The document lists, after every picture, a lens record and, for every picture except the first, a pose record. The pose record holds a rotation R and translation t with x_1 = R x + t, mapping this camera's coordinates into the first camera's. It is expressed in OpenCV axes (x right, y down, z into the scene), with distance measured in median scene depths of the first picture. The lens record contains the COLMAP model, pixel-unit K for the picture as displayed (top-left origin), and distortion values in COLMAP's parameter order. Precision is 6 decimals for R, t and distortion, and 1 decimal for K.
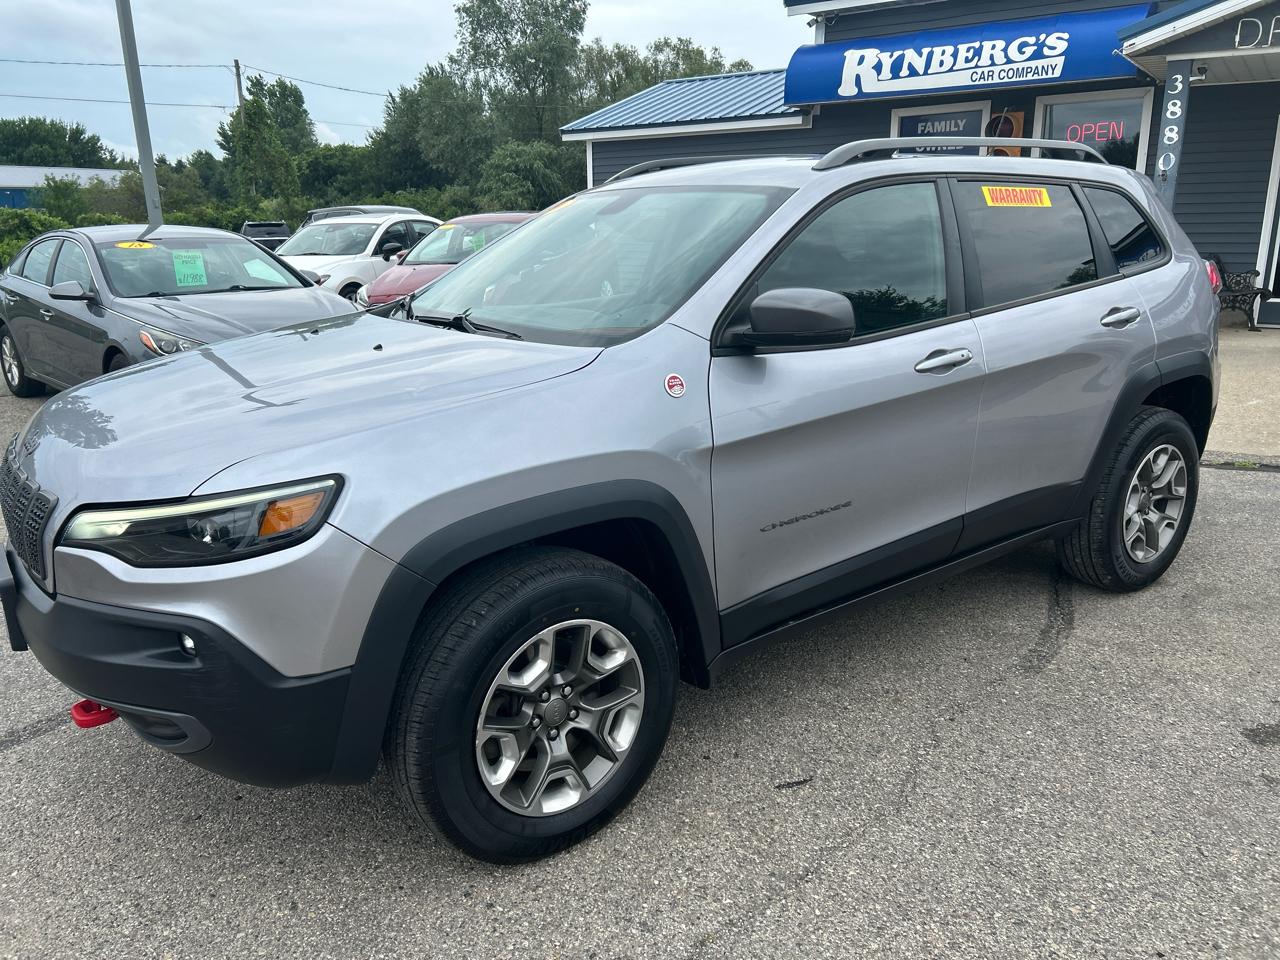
lens RADIAL K [[962.3, 0, 645.6], [0, 962.3, 482.6], [0, 0, 1]] dist [0.049388, -0.052198]
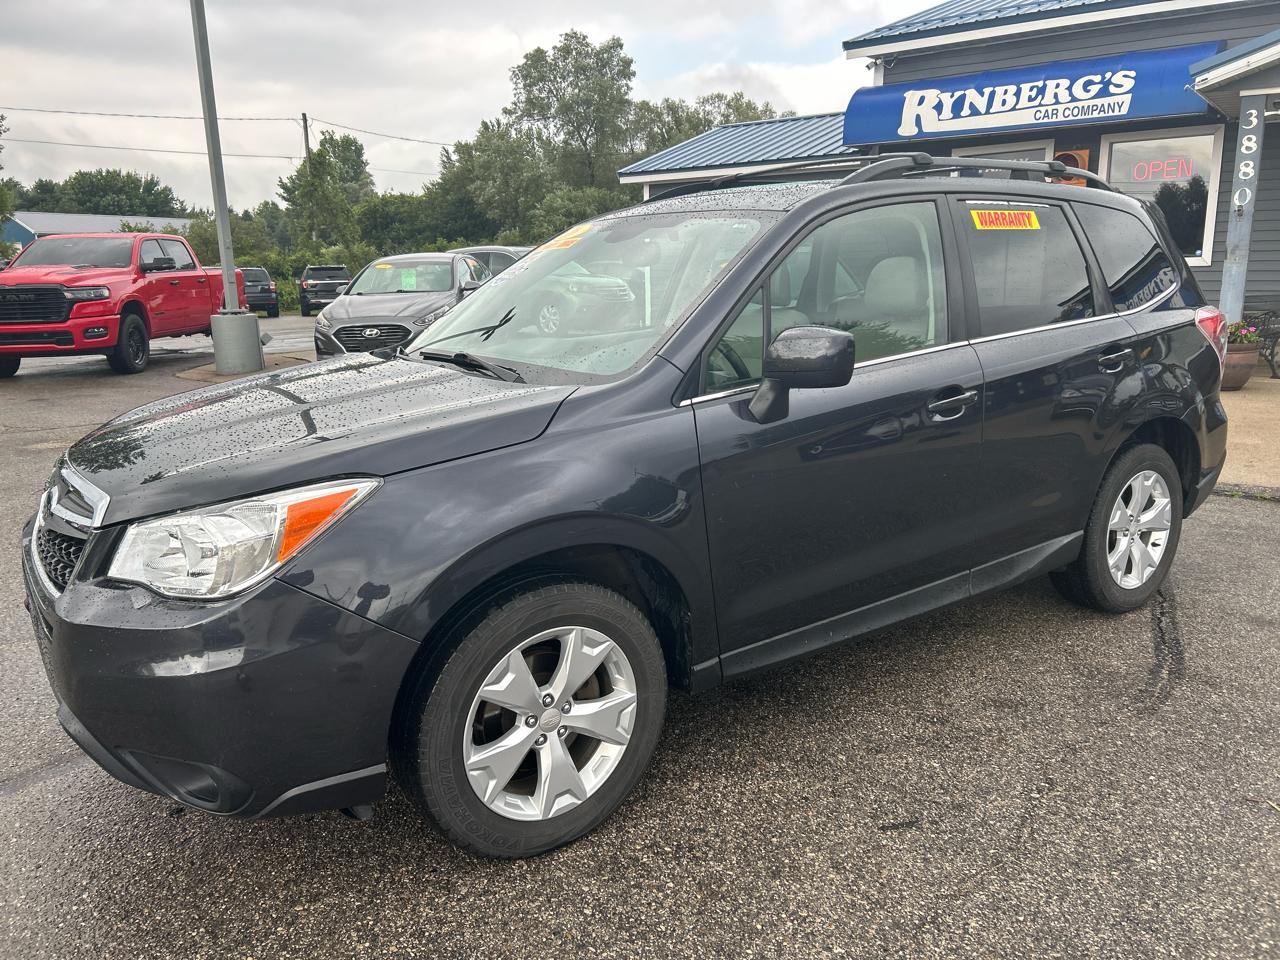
lens RADIAL K [[962.3, 0, 642.2], [0, 962.3, 471.6], [0, 0, 1]] dist [0.049388, -0.052198]
pose [[0.998700, 0.010330, -0.049916, -0.012295], [-0.013107, 0.998365, -0.055634, 0.006649], [0.049259, 0.056215, 0.997203, 0.009726]]
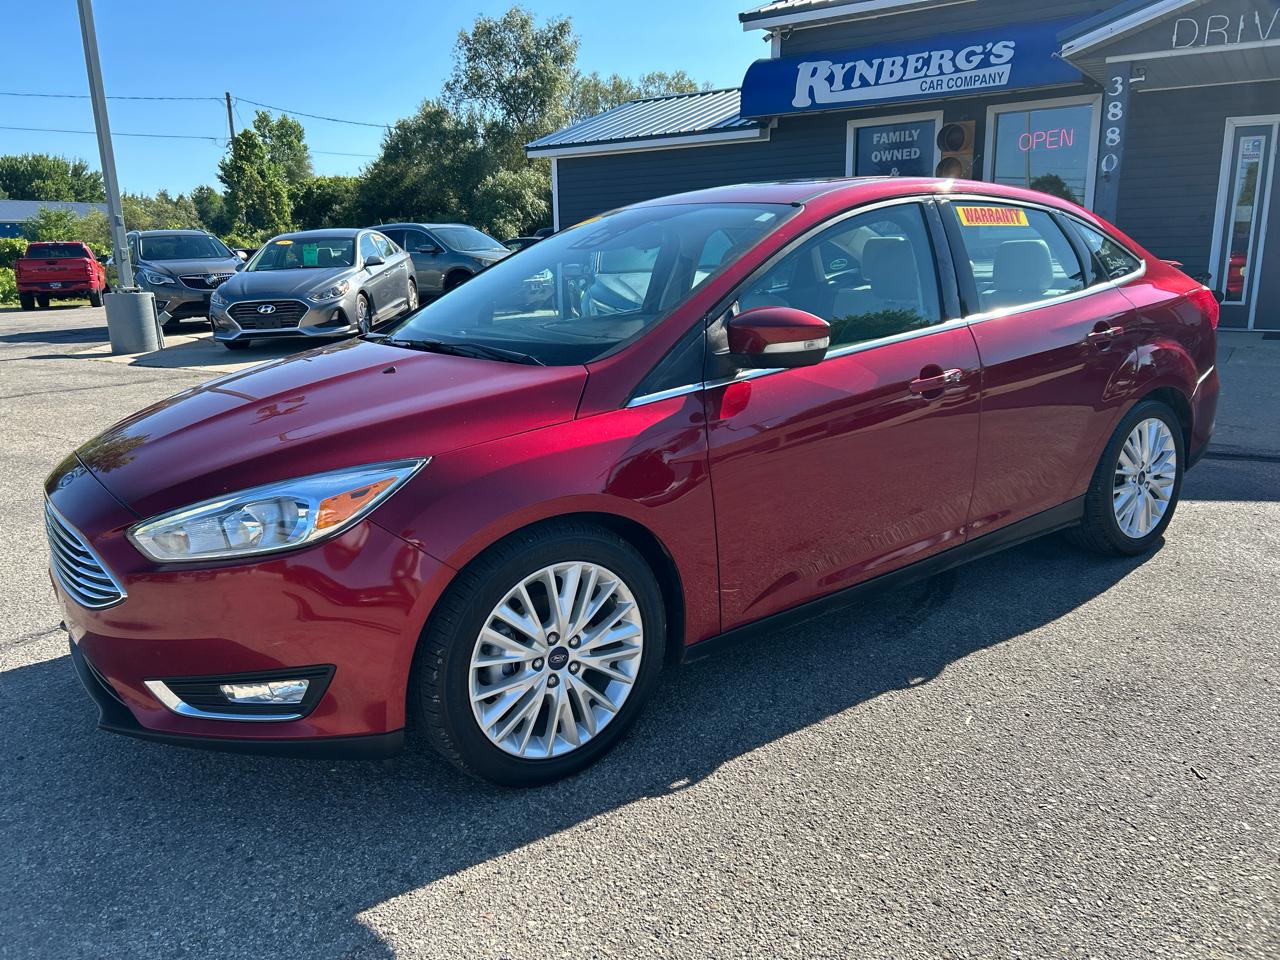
lens RADIAL K [[962.3, 0, 641.3], [0, 962.3, 471.3], [0, 0, 1]] dist [0.049388, -0.052198]
pose [[0.999971, -0.006847, -0.003421, 0.045895], [0.006701, 0.999143, -0.040854, 0.020750], [0.003698, 0.040829, 0.999159, 0.009342]]
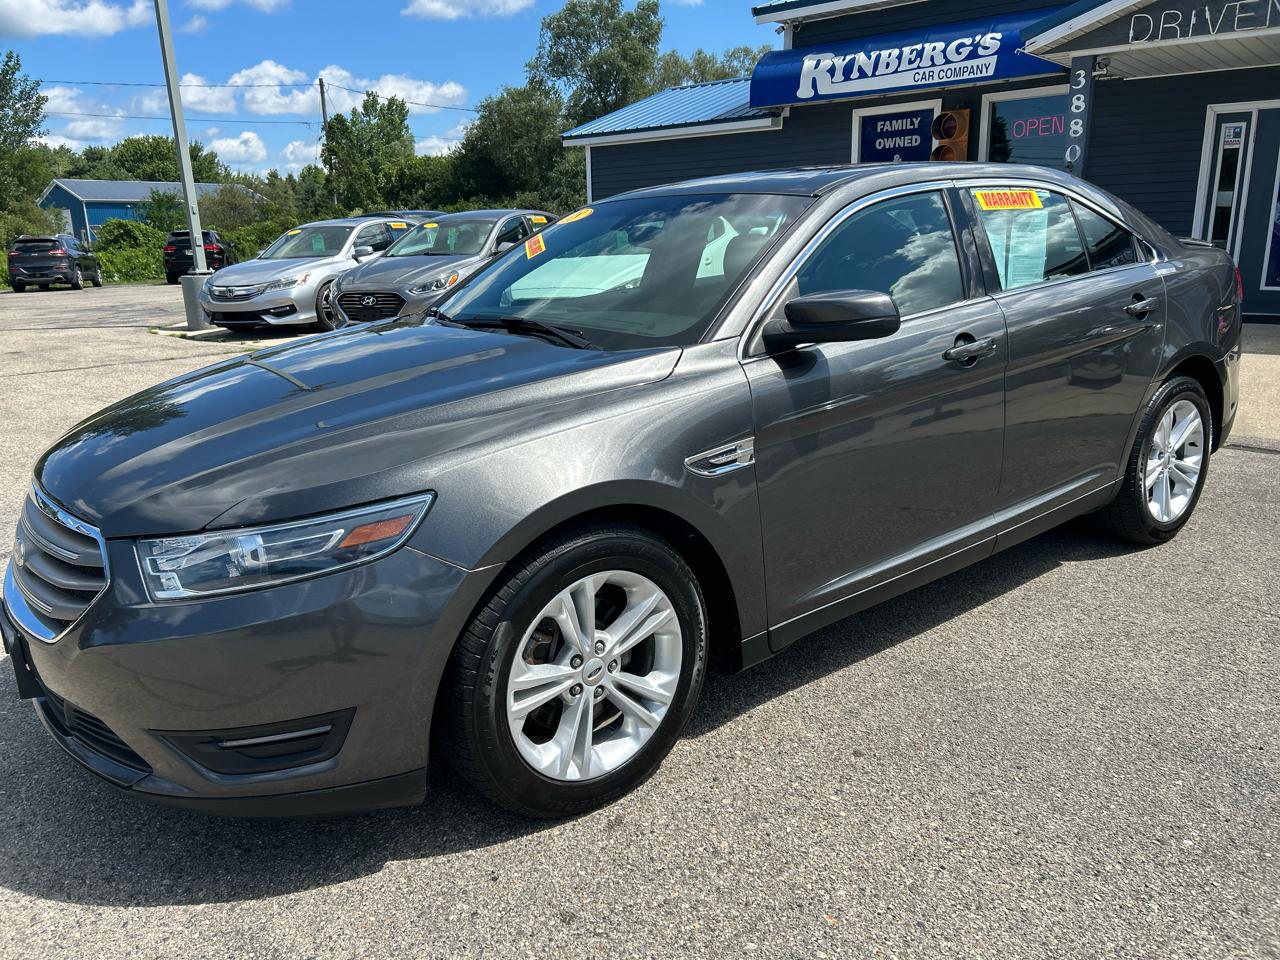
lens RADIAL K [[962.3, 0, 639.2], [0, 962.3, 473.9], [0, 0, 1]] dist [0.049388, -0.052198]
pose [[0.994811, 0.012789, -0.100929, 0.150536], [-0.014153, 0.999818, -0.012811, 0.029989], [0.100747, 0.014173, 0.994811, -0.070928]]
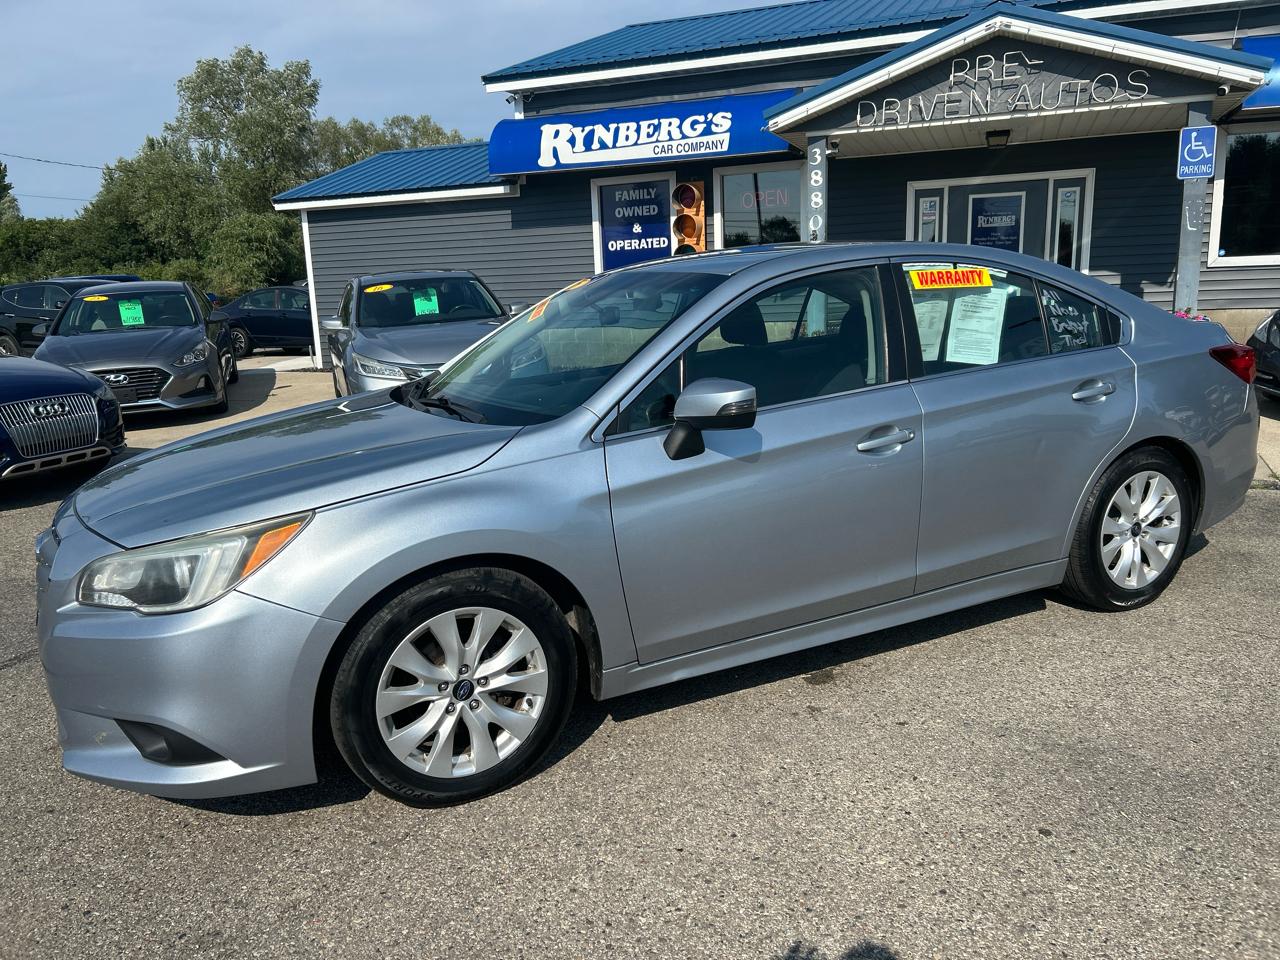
lens RADIAL K [[962.3, 0, 632.9], [0, 962.3, 482.3], [0, 0, 1]] dist [0.049388, -0.052198]
pose [[0.972831, -0.071810, 0.220099, 0.043480], [0.086315, 0.994636, -0.056996, 0.017916], [-0.214826, 0.074445, 0.973811, -0.035797]]
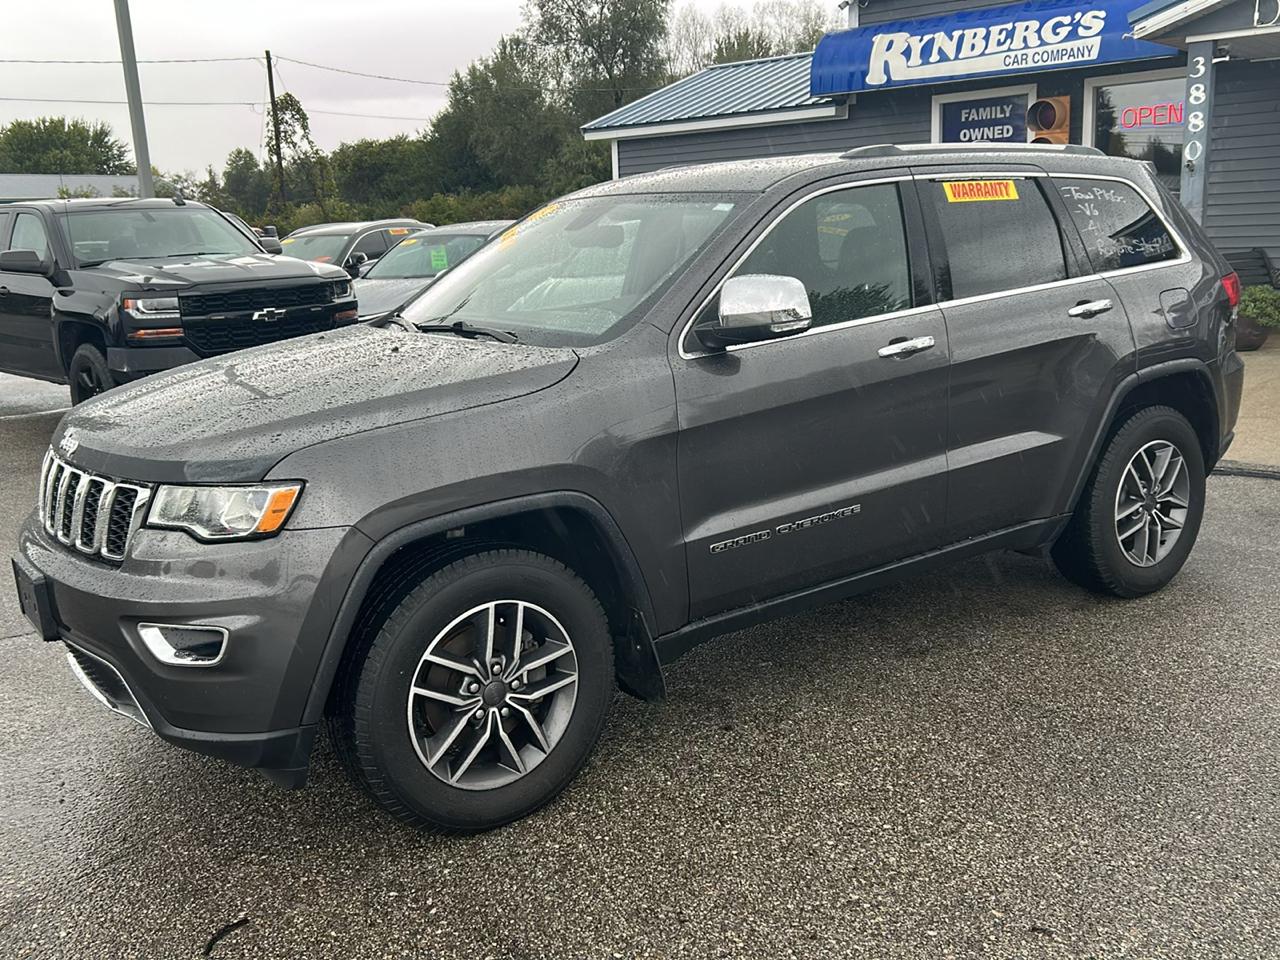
lens RADIAL K [[1228.9, 0, 636.1], [0, 1228.9, 475.2], [0, 0, 1]] dist [0.020949, 0.000000]
pose [[0.993502, -0.005267, -0.113694, 0.123191], [-0.001176, 0.998400, -0.056528, 0.032939], [0.113809, 0.056295, 0.991906, -0.157275]]
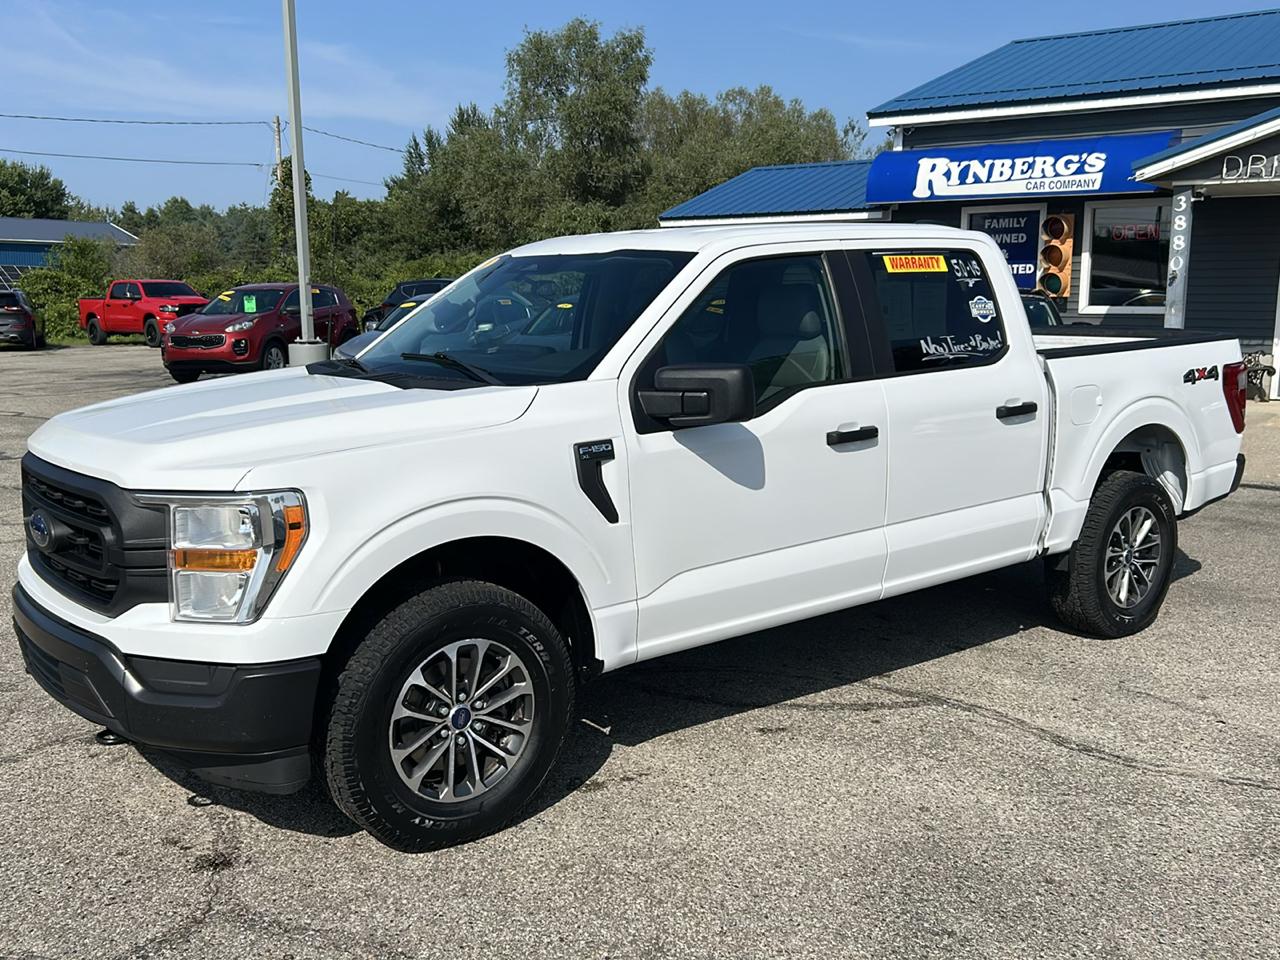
lens RADIAL K [[1228.9, 0, 637.8], [0, 1228.9, 485.0], [0, 0, 1]] dist [0.020949, 0.000000]
pose [[0.998812, 0.018736, -0.044979, -0.060726], [-0.023177, 0.994683, -0.100346, 0.103411], [0.042860, 0.101269, 0.993935, -0.467729]]
